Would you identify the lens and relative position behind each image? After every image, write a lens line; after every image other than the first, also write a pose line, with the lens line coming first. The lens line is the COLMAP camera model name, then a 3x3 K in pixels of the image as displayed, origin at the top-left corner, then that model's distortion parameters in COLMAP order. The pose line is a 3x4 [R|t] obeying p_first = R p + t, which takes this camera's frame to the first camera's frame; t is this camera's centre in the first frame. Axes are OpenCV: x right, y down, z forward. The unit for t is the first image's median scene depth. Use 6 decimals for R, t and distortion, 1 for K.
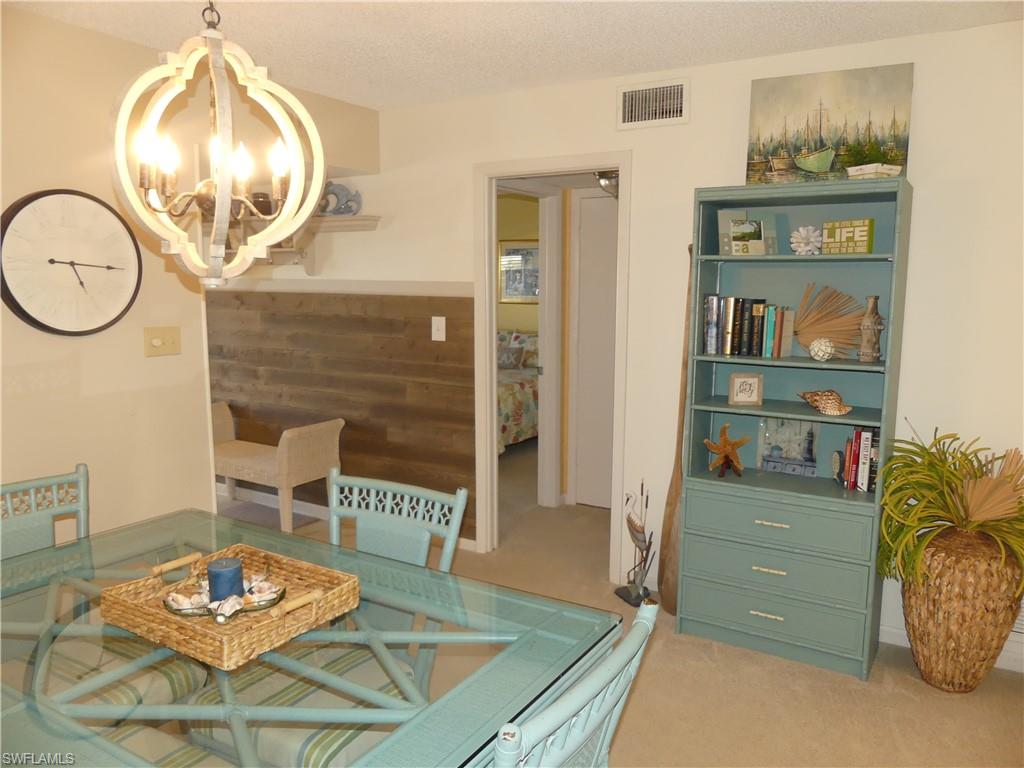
lens RADIAL K [[771.5, 0, 514.2], [0, 771.5, 383.4], [0, 0, 1]] dist [-0.039541, 0.039243]
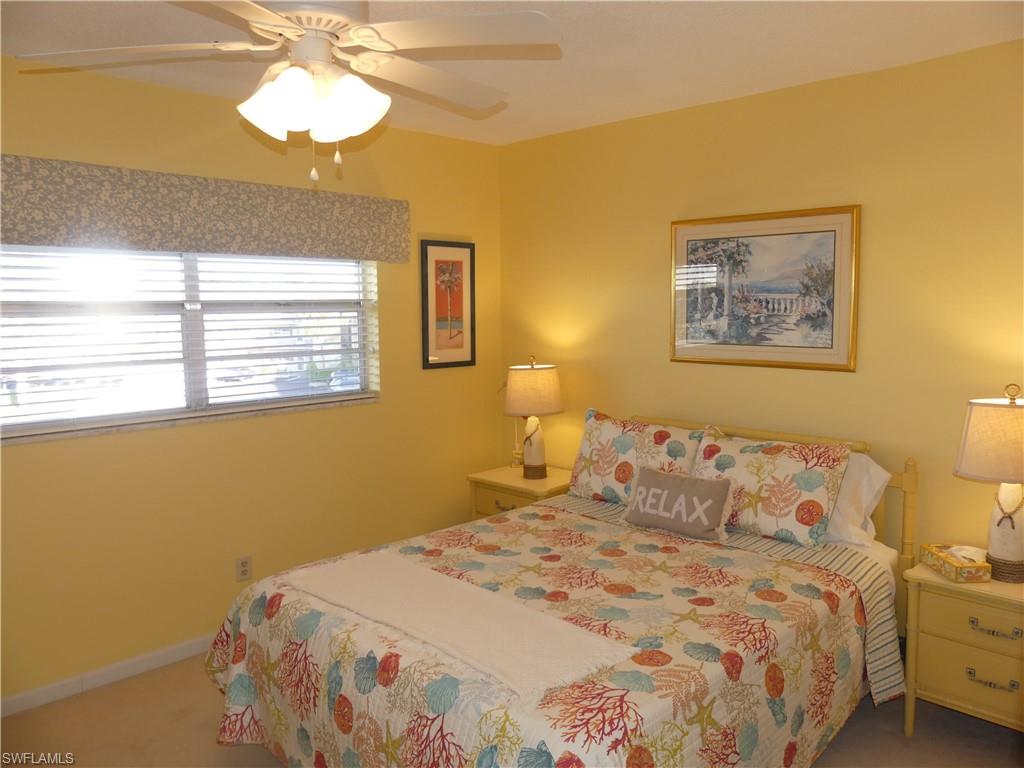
lens RADIAL K [[771.5, 0, 514.2], [0, 771.5, 383.4], [0, 0, 1]] dist [-0.039541, 0.039243]
pose [[0.972613, 0.010845, -0.232178, -0.004026], [-0.021482, 0.998830, -0.043335, -0.074949], [0.231436, 0.047136, 0.971708, 0.582438]]
